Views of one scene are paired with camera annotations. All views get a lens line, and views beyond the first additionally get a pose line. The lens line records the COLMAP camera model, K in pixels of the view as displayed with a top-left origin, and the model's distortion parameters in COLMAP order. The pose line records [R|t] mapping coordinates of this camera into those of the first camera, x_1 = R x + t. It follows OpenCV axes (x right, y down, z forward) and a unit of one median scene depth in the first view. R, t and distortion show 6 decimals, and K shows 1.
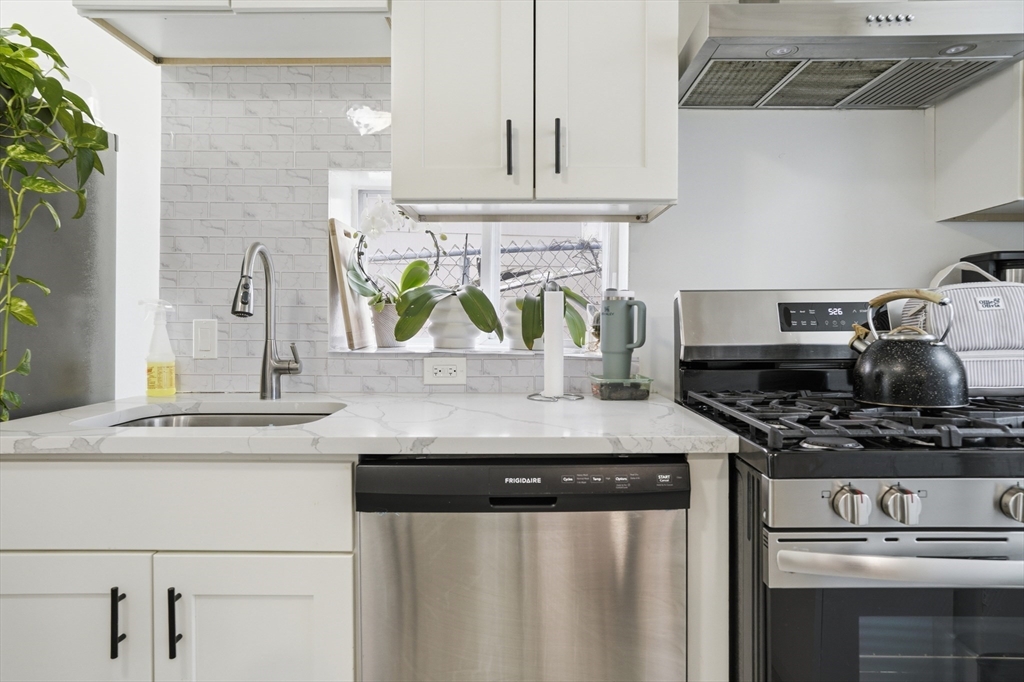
lens RADIAL K [[627.7, 0, 498.0], [0, 627.7, 322.2], [0, 0, 1]] dist [-0.019547, 0.000528]
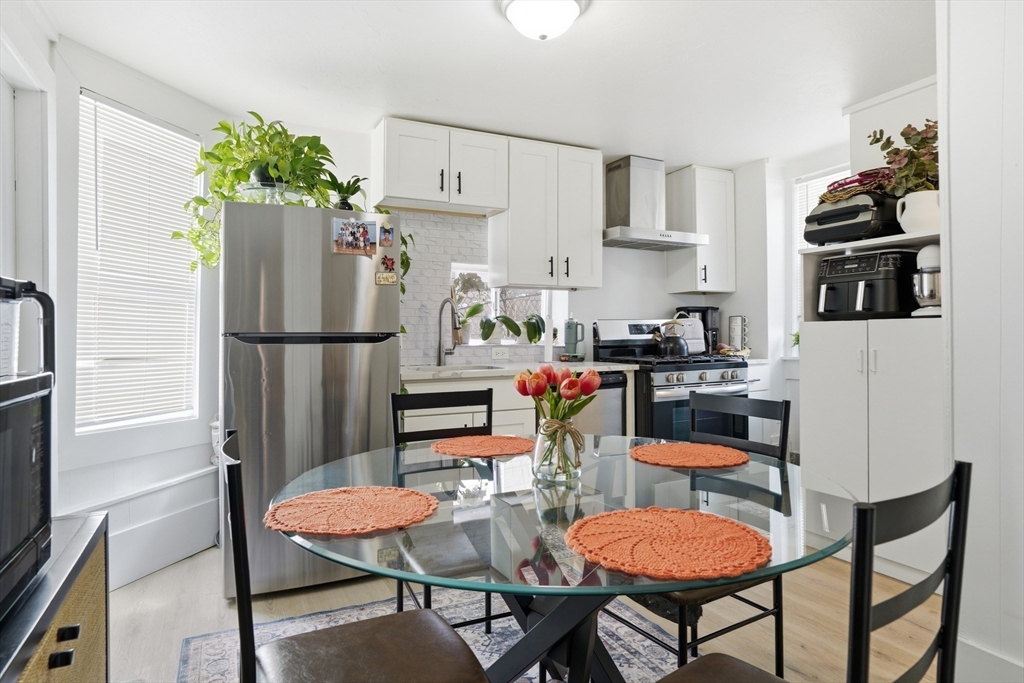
lens RADIAL K [[598.4, 0, 508.4], [0, 598.4, 320.4], [0, 0, 1]] dist [-0.005072, 0.000037]
pose [[0.892389, 0.005568, 0.451233, -1.142734], [0.003811, 0.999795, -0.019874, 0.002181], [-0.451251, 0.019455, 0.892185, -1.053910]]
